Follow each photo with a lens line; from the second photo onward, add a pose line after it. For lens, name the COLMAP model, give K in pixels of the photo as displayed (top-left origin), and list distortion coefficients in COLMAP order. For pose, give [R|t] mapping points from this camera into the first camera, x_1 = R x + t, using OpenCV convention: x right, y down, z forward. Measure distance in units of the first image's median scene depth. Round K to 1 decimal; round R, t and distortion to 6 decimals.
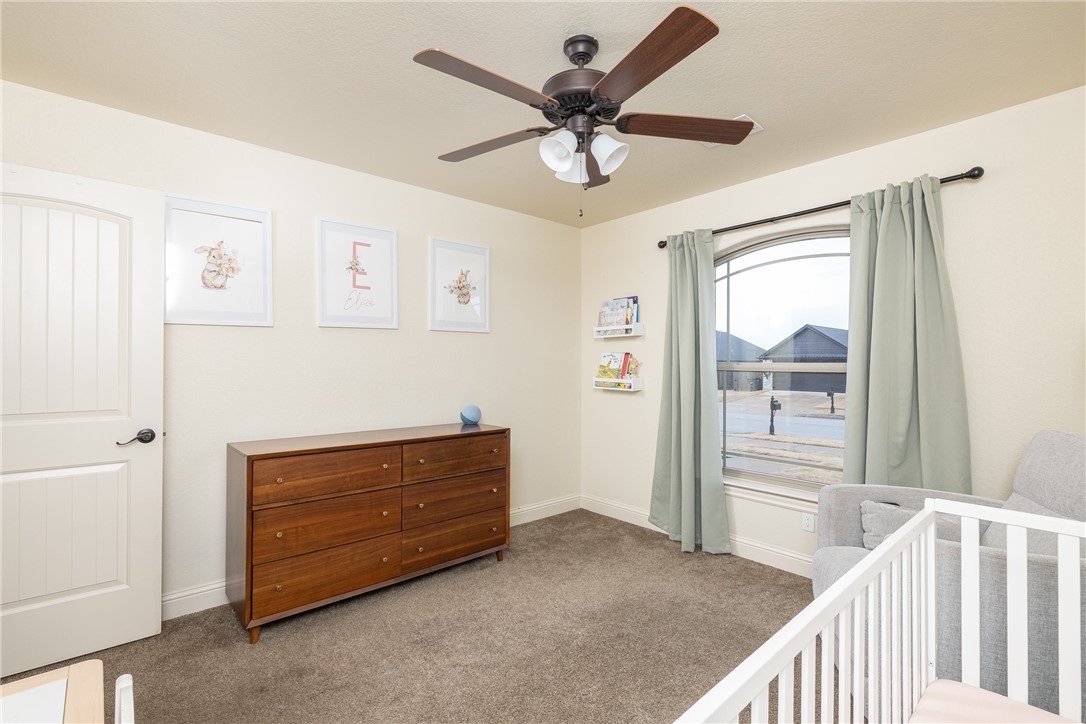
lens RADIAL K [[495.8, 0, 541.1], [0, 495.8, 363.1], [0, 0, 1]] dist [-0.010252, 0.001544]
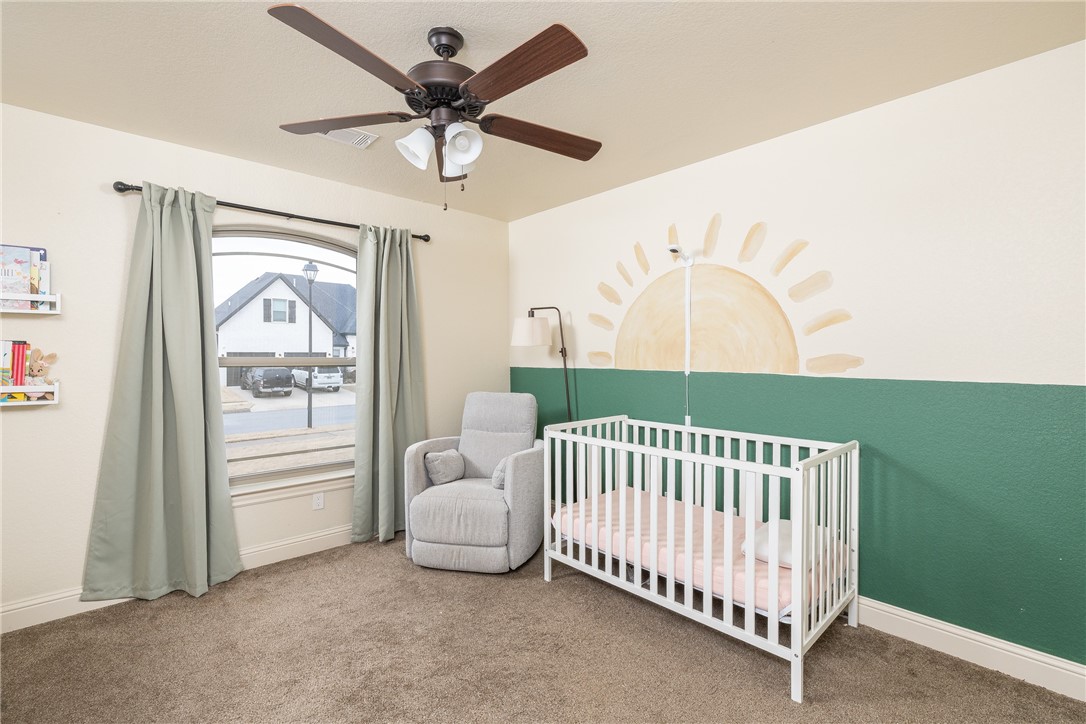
lens RADIAL K [[495.8, 0, 540.9], [0, 495.8, 355.7], [0, 0, 1]] dist [-0.010252, 0.001544]
pose [[-0.041928, -0.005332, 0.999106, -0.462843], [-0.005460, 0.999972, 0.005107, -0.009907], [-0.999106, -0.005241, -0.041956, 0.435607]]
